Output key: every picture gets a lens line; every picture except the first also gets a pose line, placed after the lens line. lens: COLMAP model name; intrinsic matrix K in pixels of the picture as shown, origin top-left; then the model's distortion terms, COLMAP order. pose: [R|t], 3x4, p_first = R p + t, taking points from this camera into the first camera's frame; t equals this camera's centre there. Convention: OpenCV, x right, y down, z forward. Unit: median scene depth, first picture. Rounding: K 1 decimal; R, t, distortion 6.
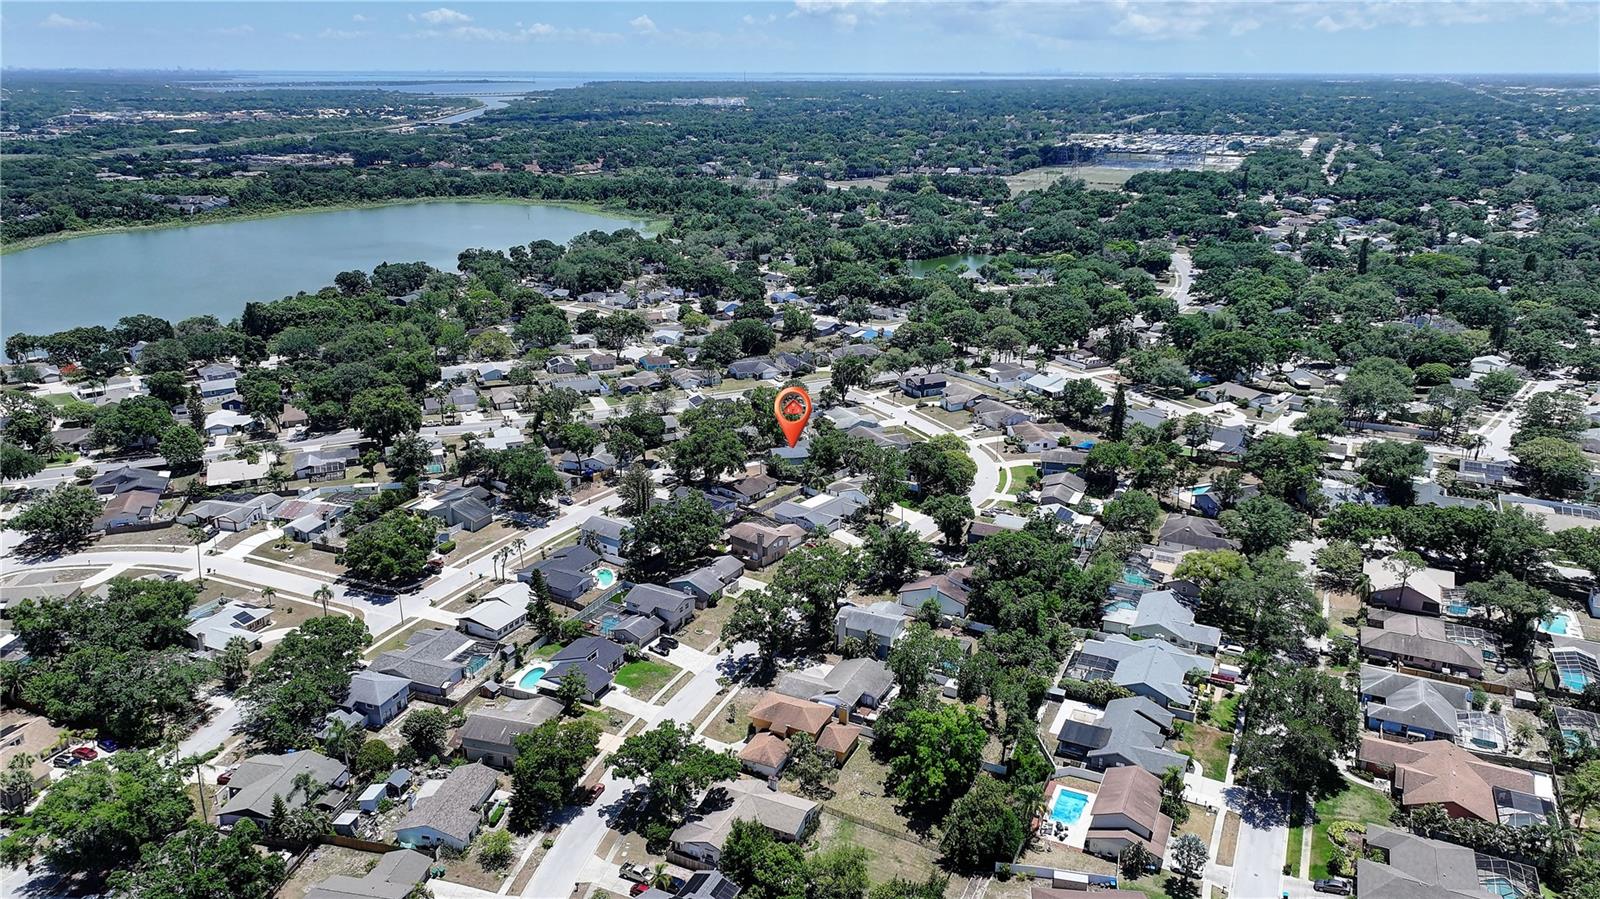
lens RADIAL K [[1124.8, 0, 807.1], [0, 1124.8, 449.6], [0, 0, 1]] dist [0.002750, 0.005865]
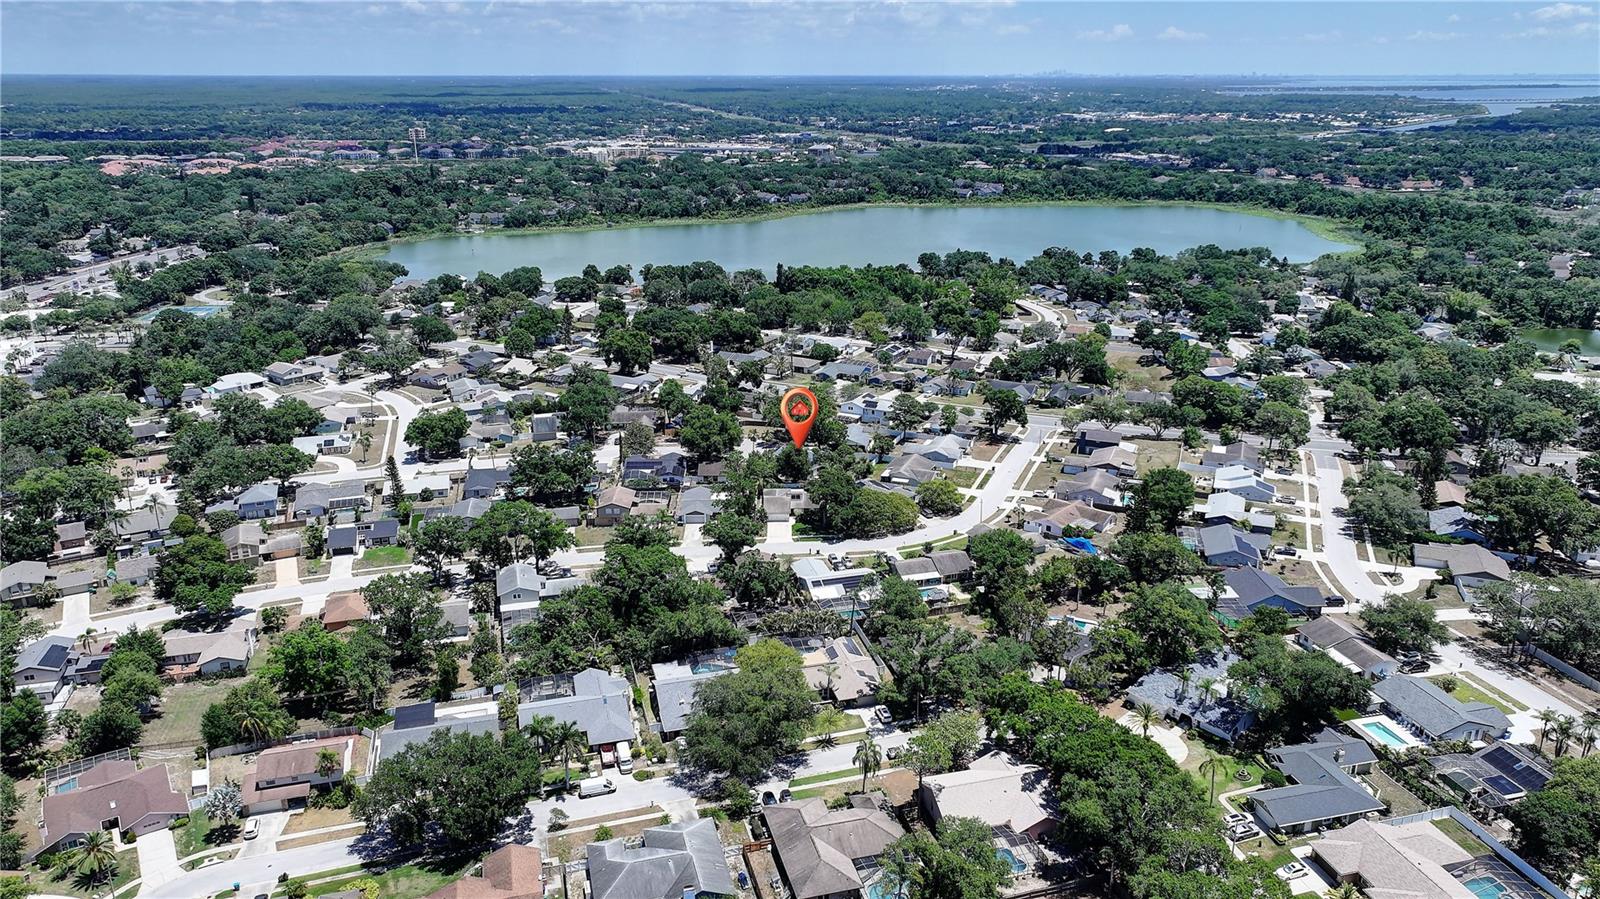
lens RADIAL K [[1124.8, 0, 807.1], [0, 1124.8, 449.6], [0, 0, 1]] dist [0.002750, 0.005865]
pose [[0.647805, 0.238748, -0.723428, 0.281965], [-0.241358, 0.965023, 0.102352, -0.041658], [0.722561, 0.108302, 0.682771, 0.128428]]
